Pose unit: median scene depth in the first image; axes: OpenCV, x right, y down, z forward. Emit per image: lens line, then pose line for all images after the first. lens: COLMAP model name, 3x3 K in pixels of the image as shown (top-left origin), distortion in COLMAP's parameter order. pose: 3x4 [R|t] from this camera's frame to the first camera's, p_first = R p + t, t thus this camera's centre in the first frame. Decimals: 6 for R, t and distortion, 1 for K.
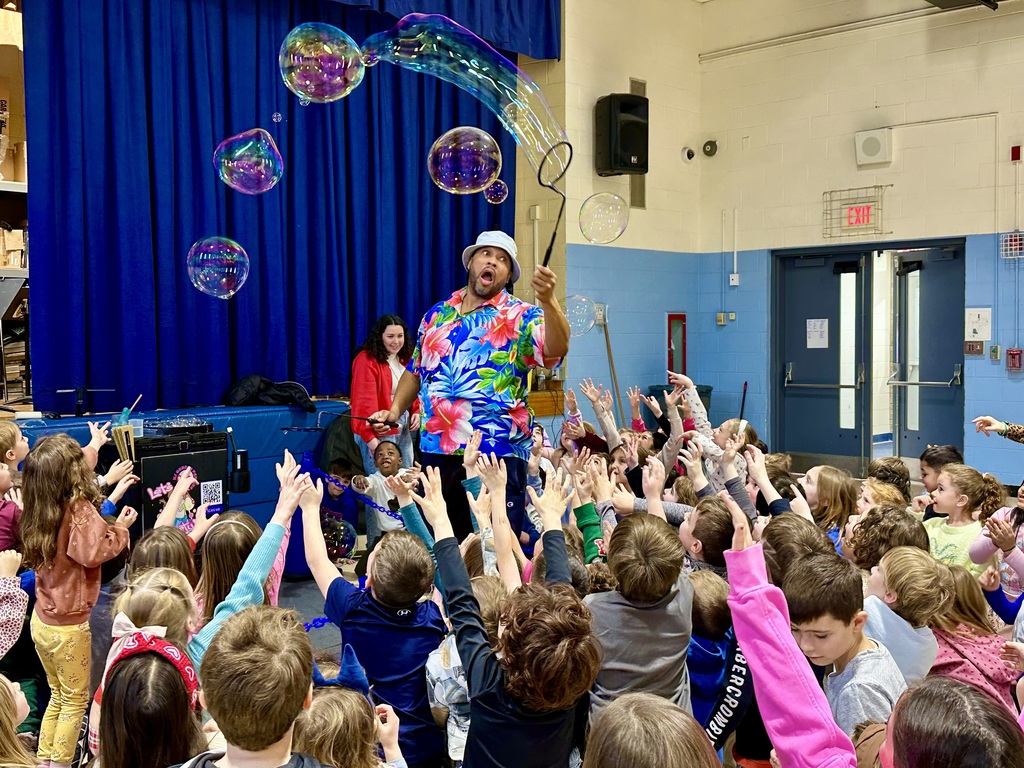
lens RADIAL K [[1174.4, 0, 512.0], [0, 1174.4, 384.0], [0, 0, 1]] dist [0.110199, -0.001847]
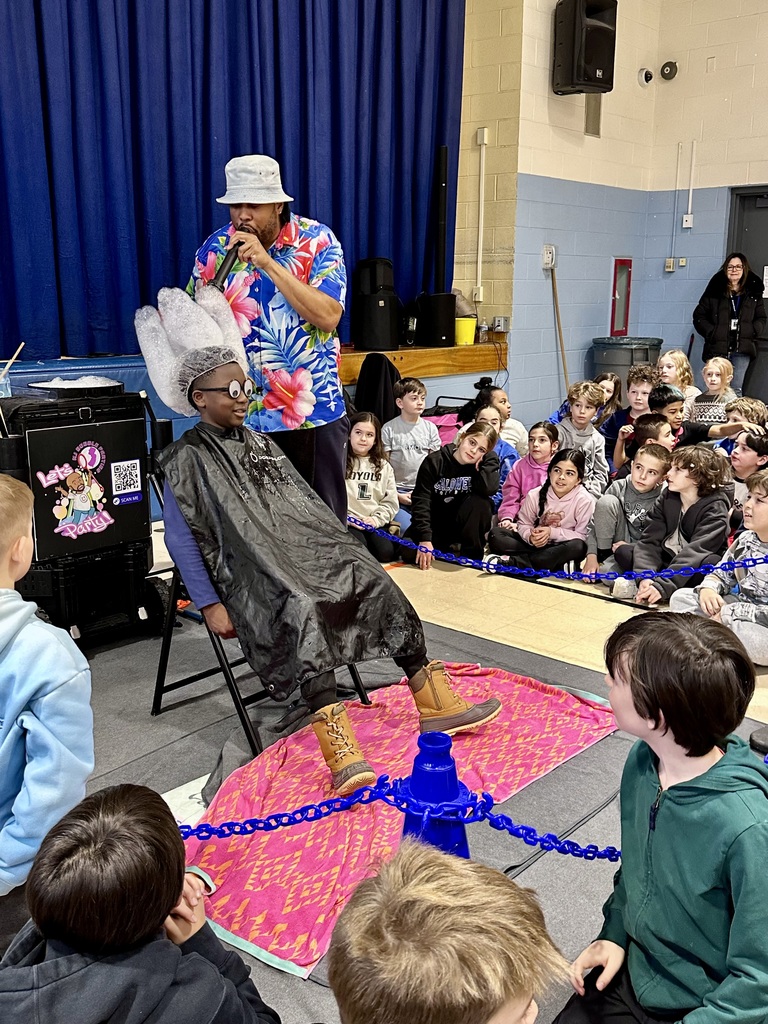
lens RADIAL K [[974.0, 0, 384.0], [0, 974.0, 512.0], [0, 0, 1]] dist [0.121042, -0.233817]
pose [[0.999921, 0.012447, 0.001666, -0.052863], [-0.012545, 0.984028, 0.177570, 0.001164], [0.000570, -0.177577, 0.984107, 0.222779]]
